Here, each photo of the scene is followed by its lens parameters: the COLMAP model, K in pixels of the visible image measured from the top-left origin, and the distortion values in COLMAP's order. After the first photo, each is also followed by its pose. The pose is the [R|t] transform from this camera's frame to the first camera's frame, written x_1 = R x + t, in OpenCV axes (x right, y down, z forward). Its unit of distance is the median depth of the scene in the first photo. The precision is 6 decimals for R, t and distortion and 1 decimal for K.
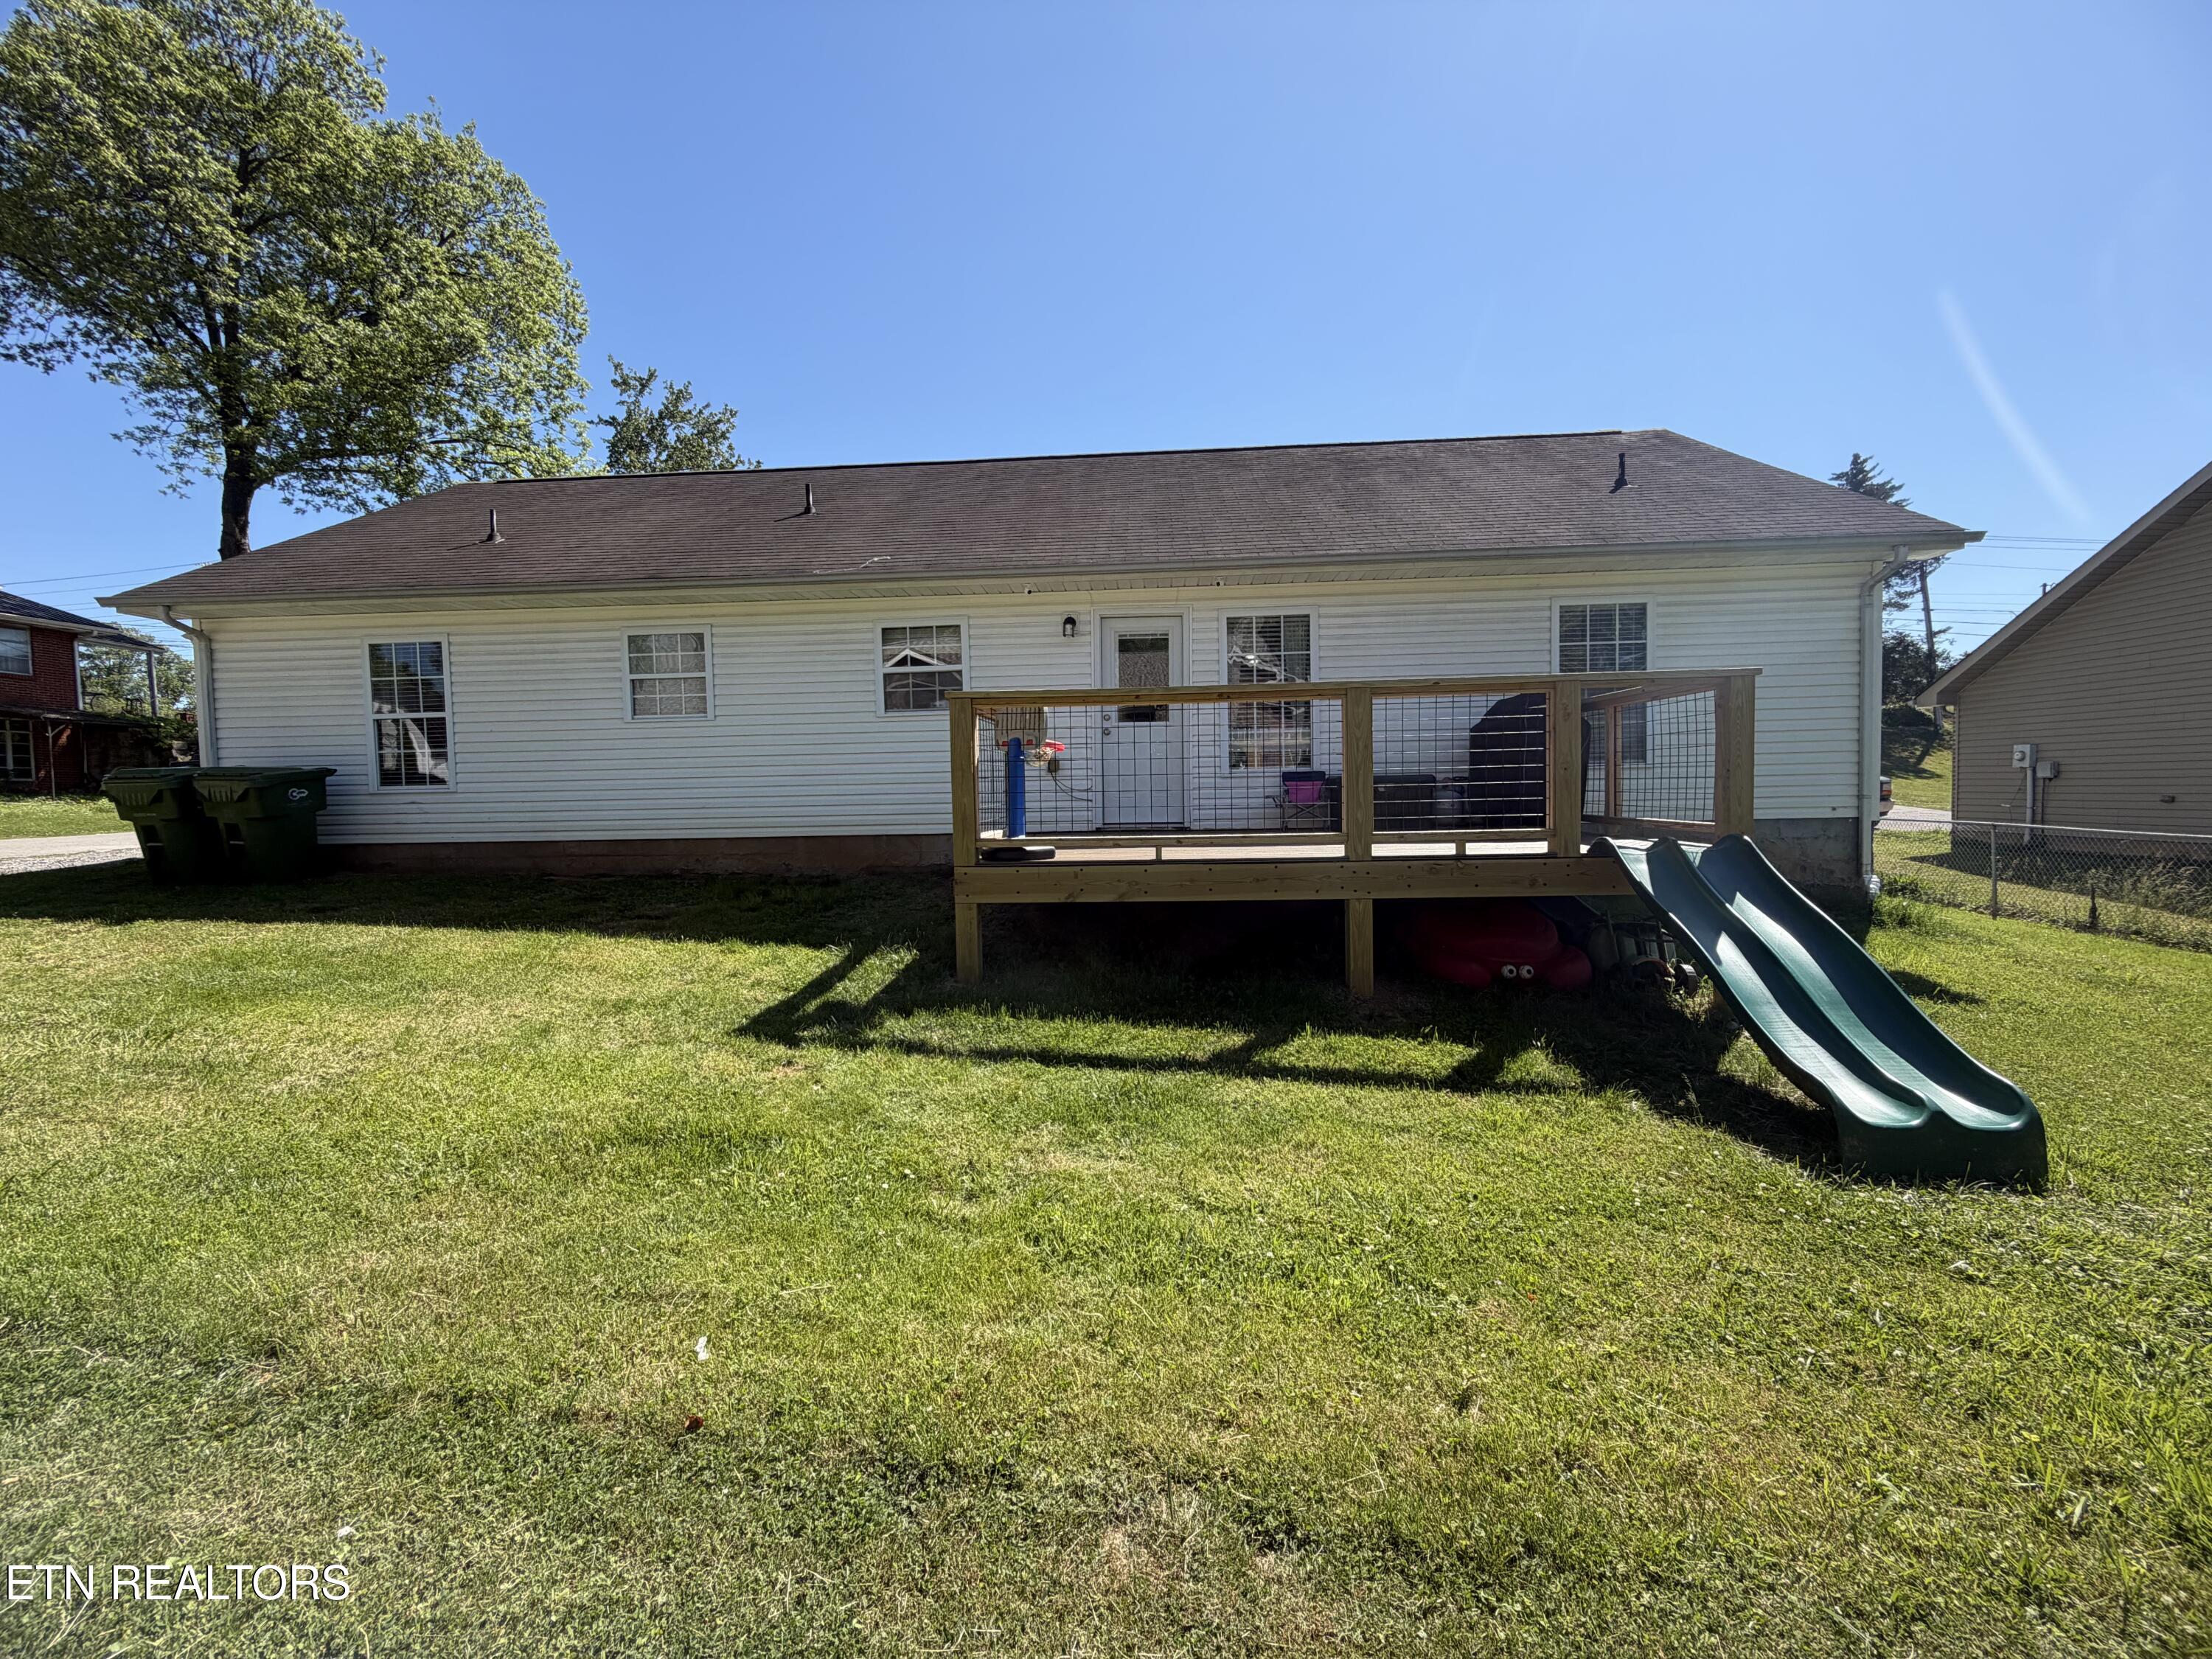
lens RADIAL K [[889.1, 0, 1106.0], [0, 889.1, 829.5], [0, 0, 1]] dist [0.001119, 0.000065]
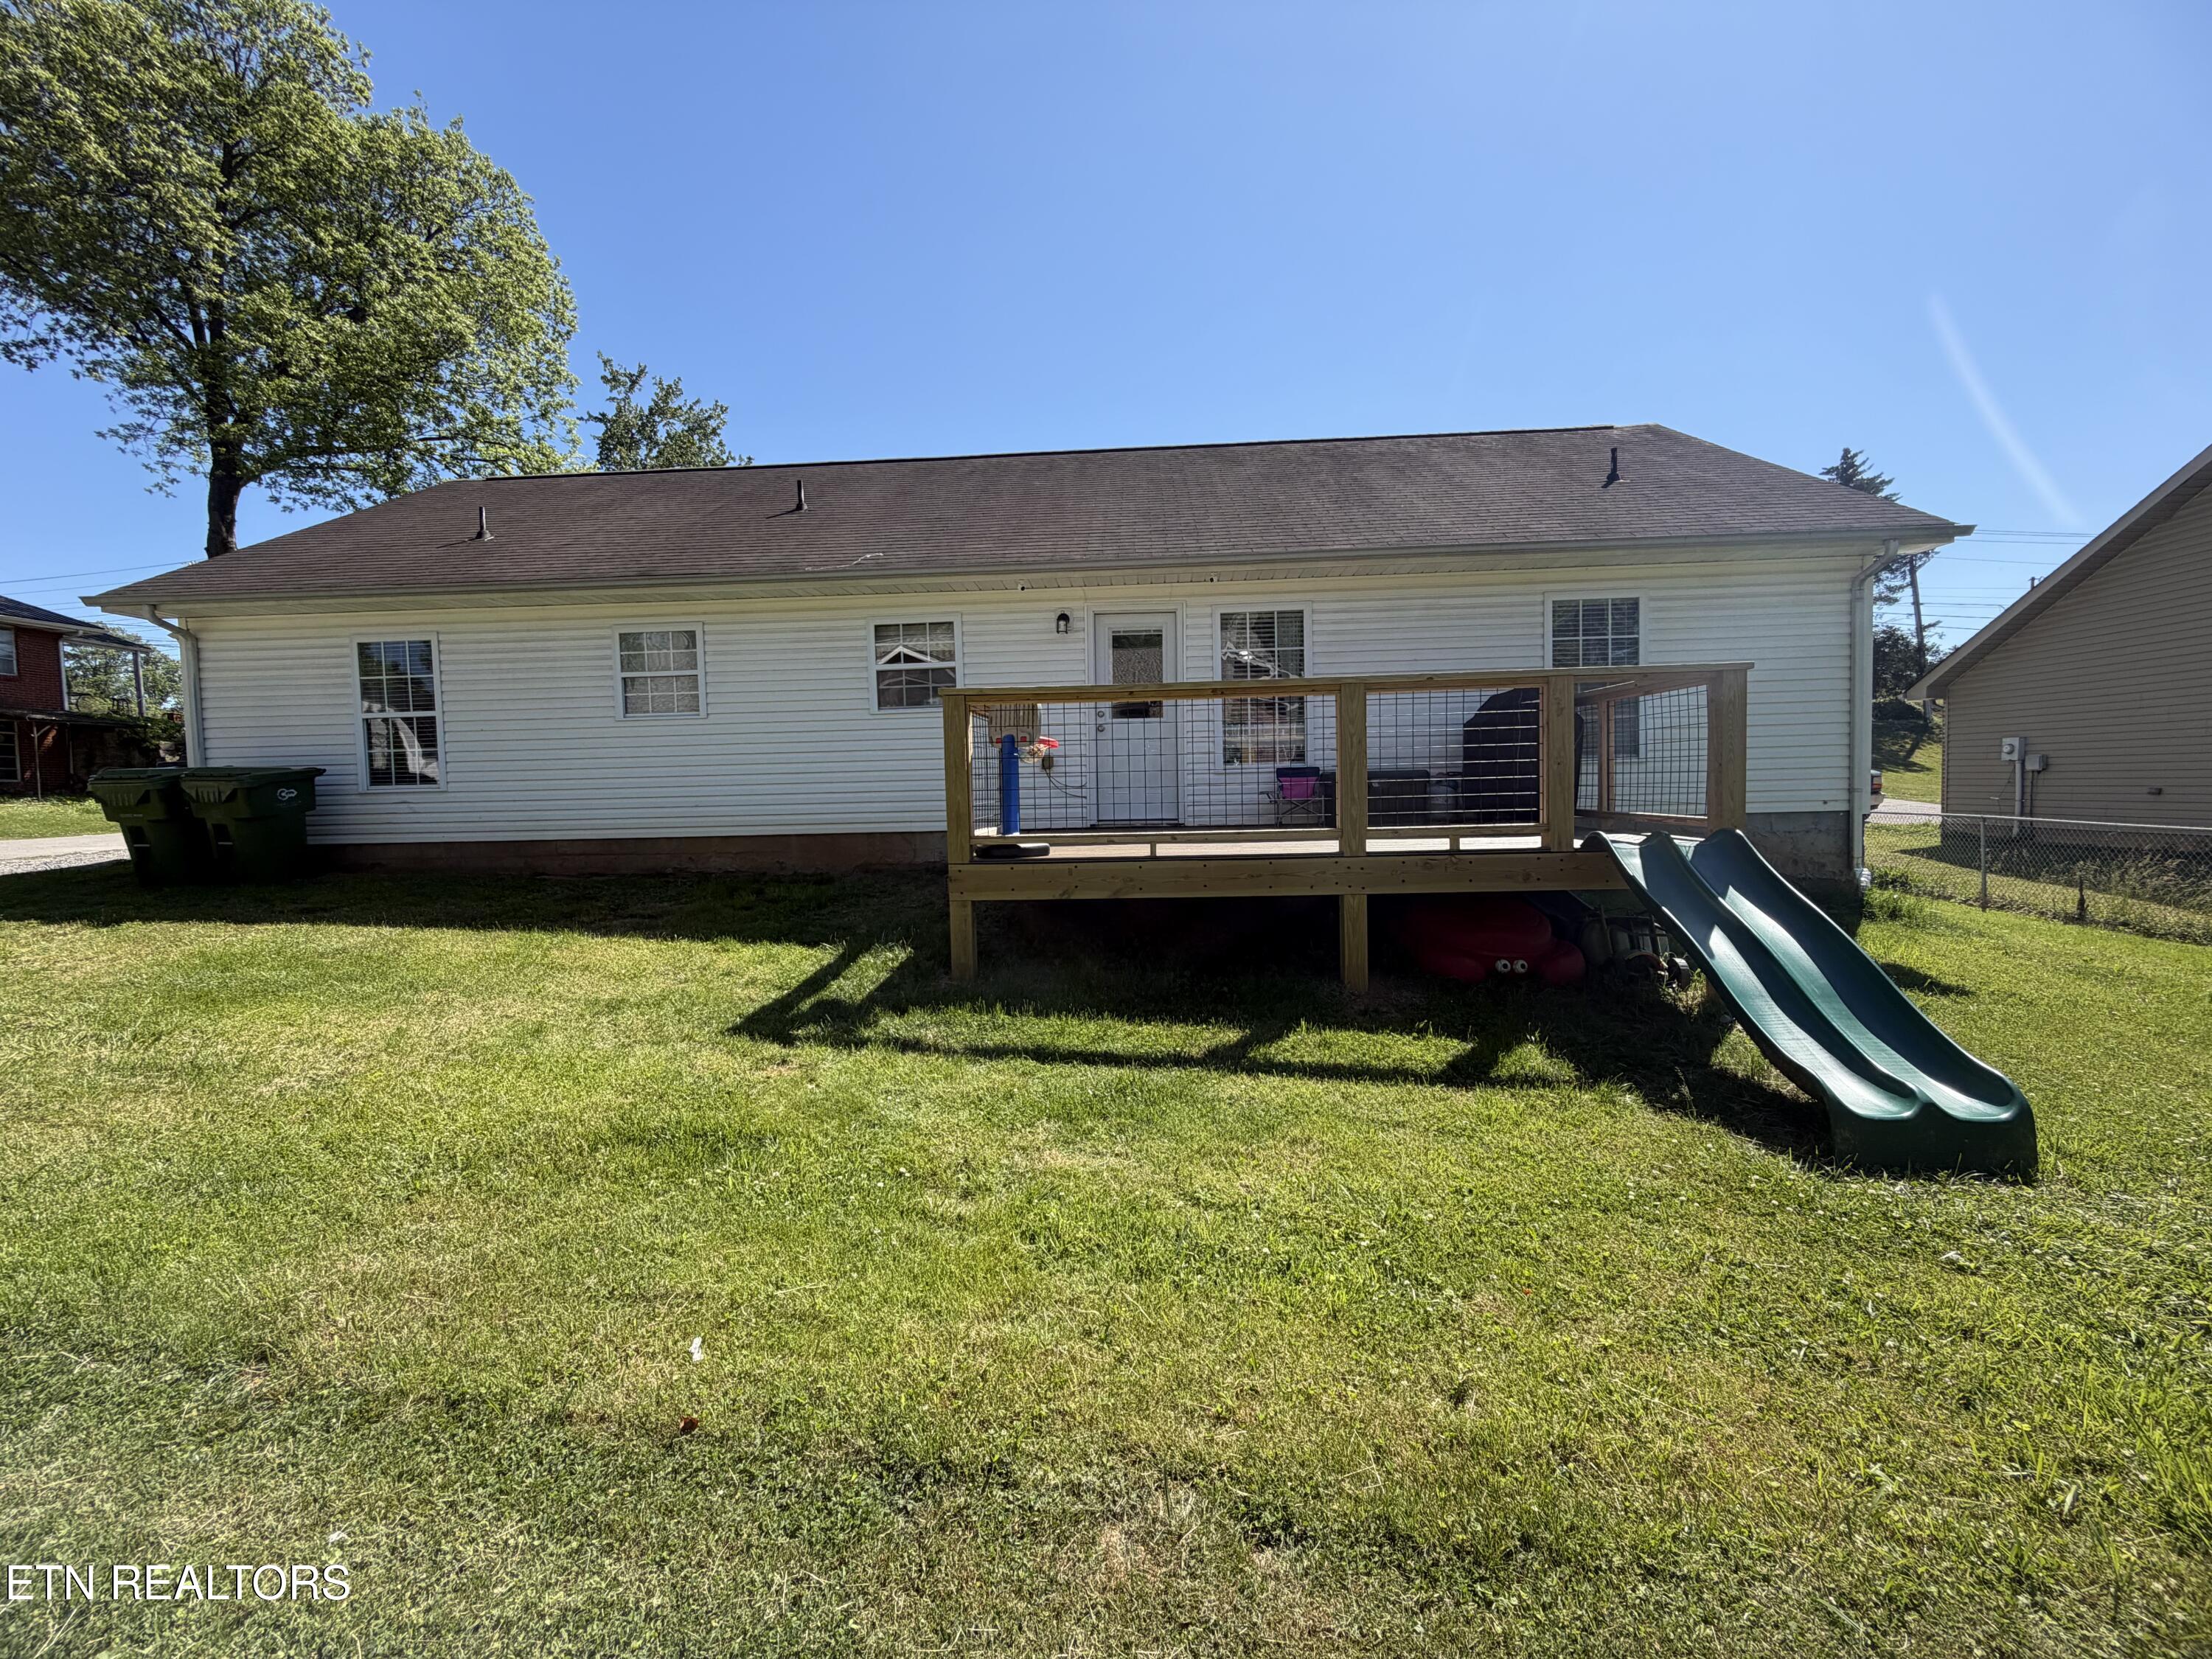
lens RADIAL K [[889.1, 0, 1106.0], [0, 889.1, 829.5], [0, 0, 1]] dist [0.001119, 0.000065]
pose [[0.999971, -0.004470, 0.006086, 0.000521], [0.004447, 0.999983, 0.003747, -0.000112], [-0.006103, -0.003720, 0.999974, 0.002300]]
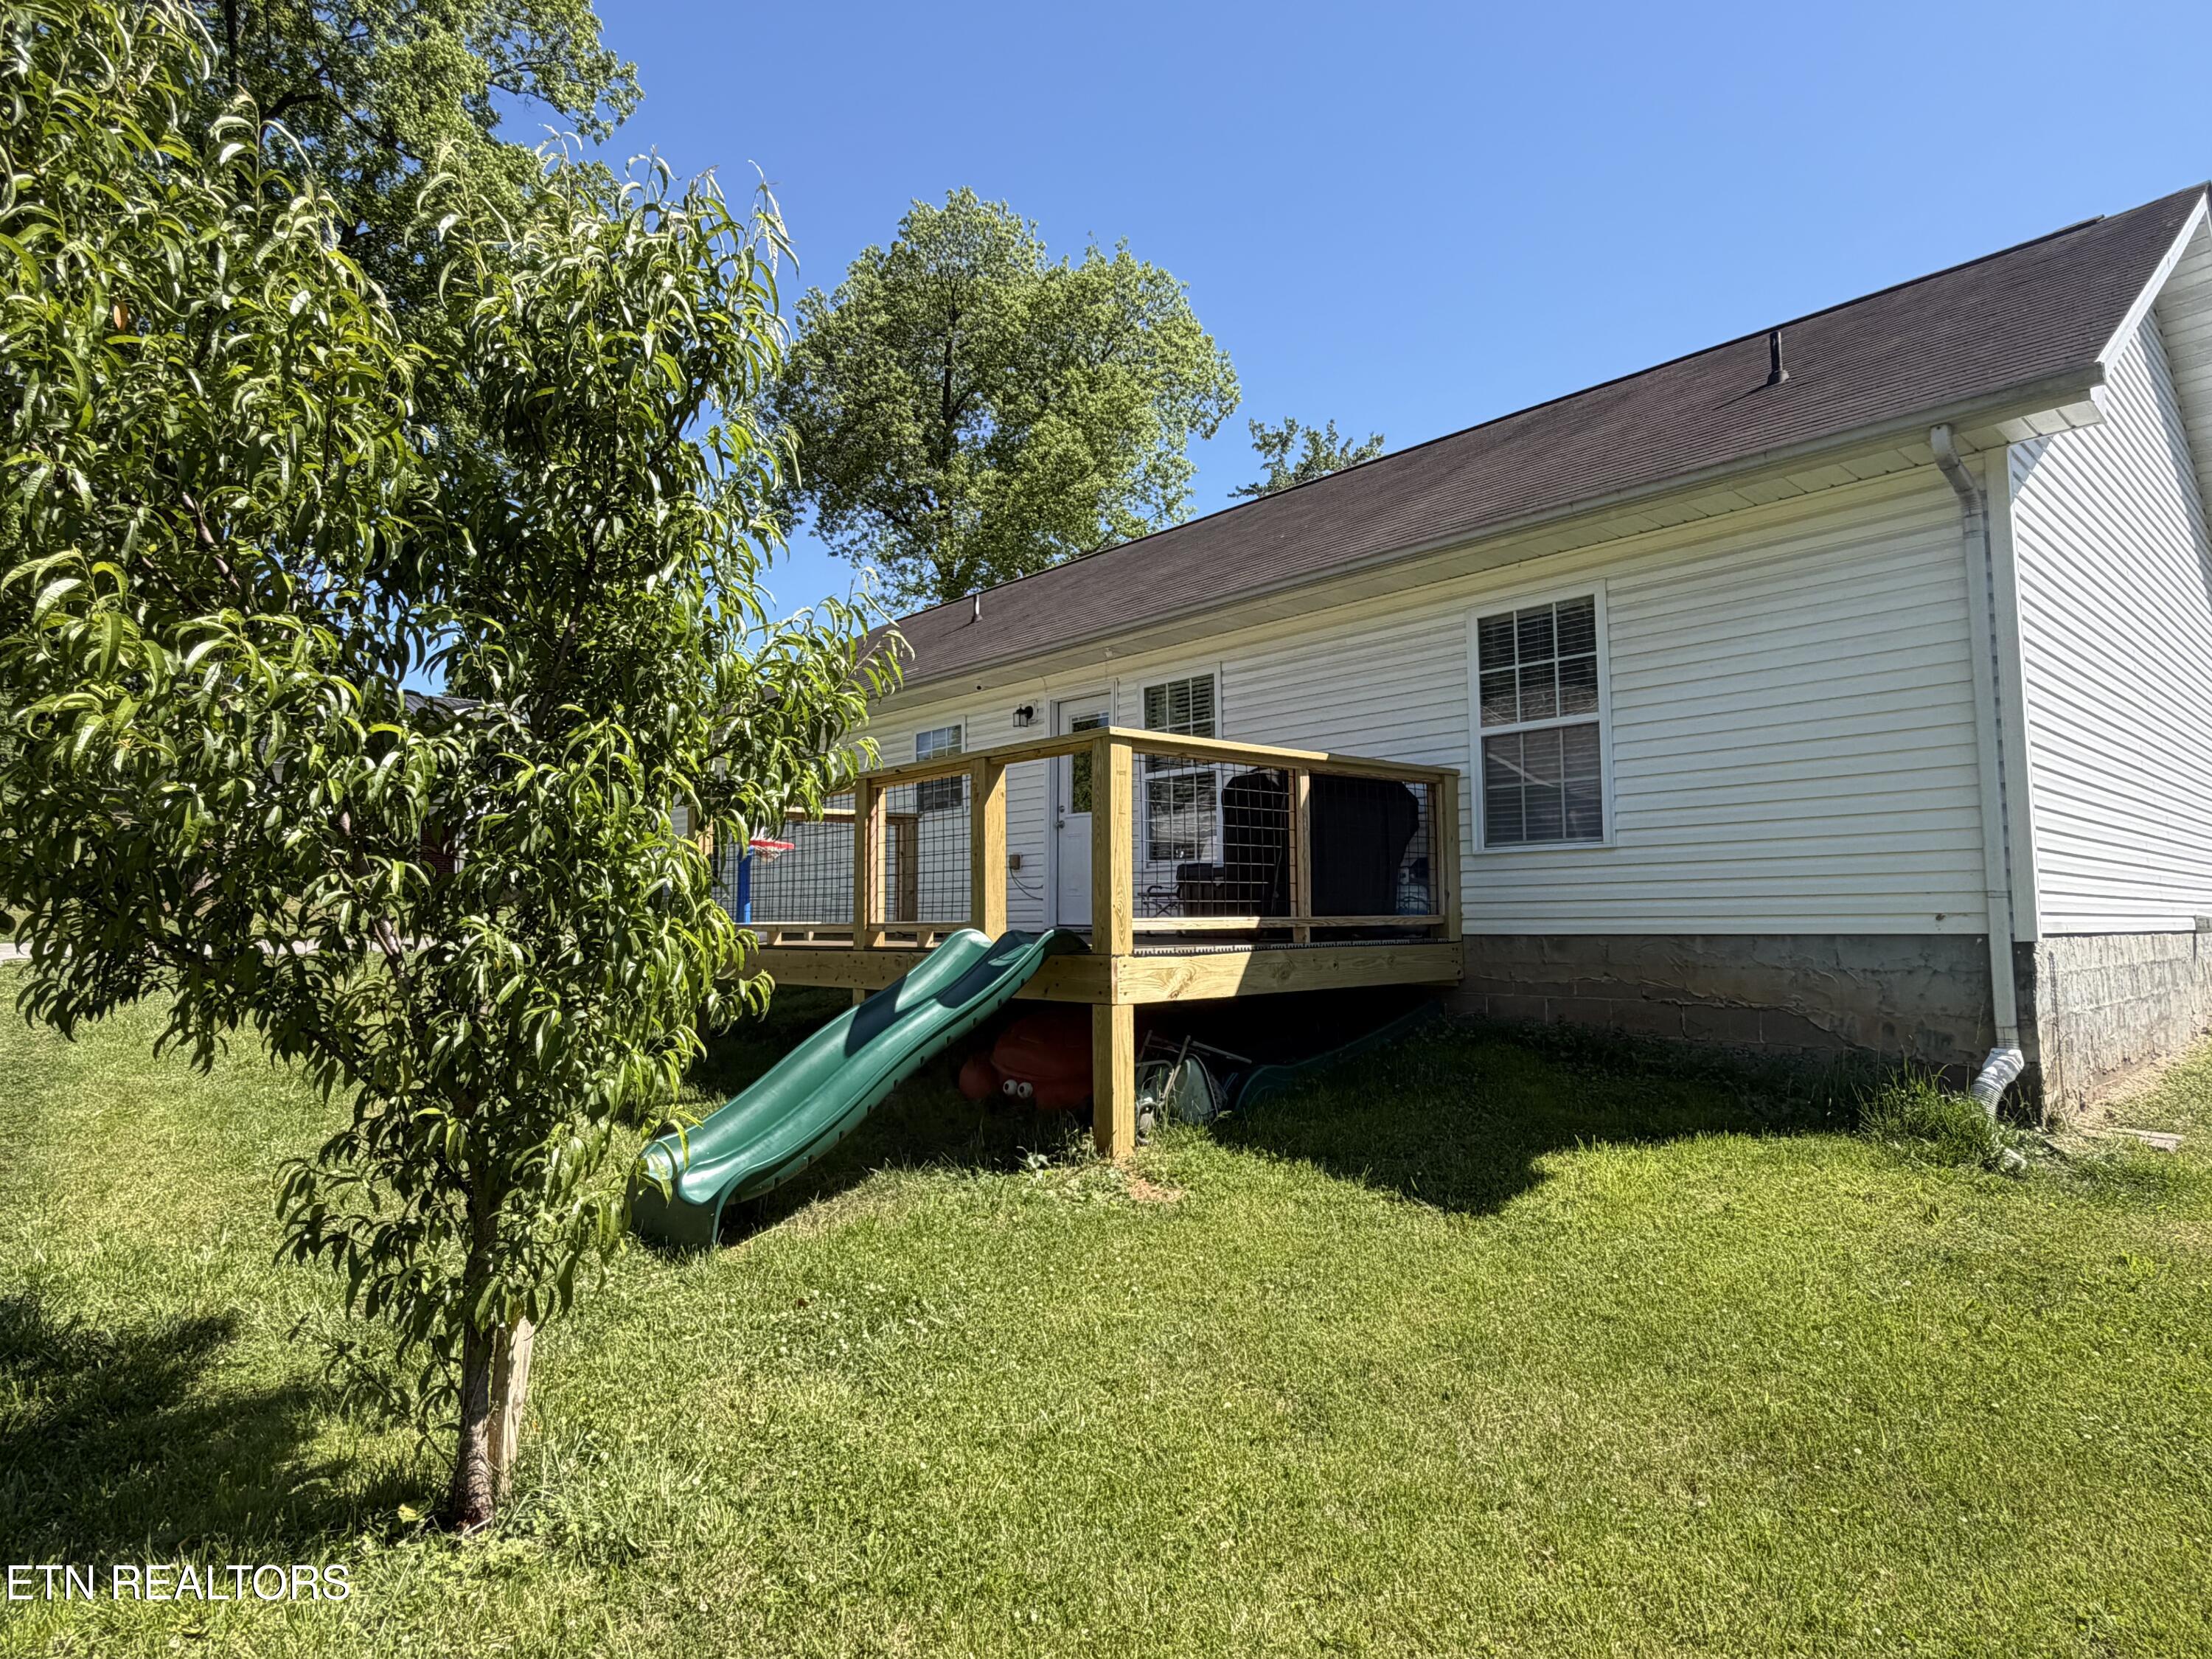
lens RADIAL K [[1275.7, 0, 1106.0], [0, 1275.7, 829.5], [0, 0, 1]] dist [0.001033, 0.000068]
pose [[0.713593, -0.037312, -0.699566, 0.828053], [-0.038452, 0.994989, -0.092291, 0.011604], [0.699504, 0.092758, 0.708583, 0.093160]]
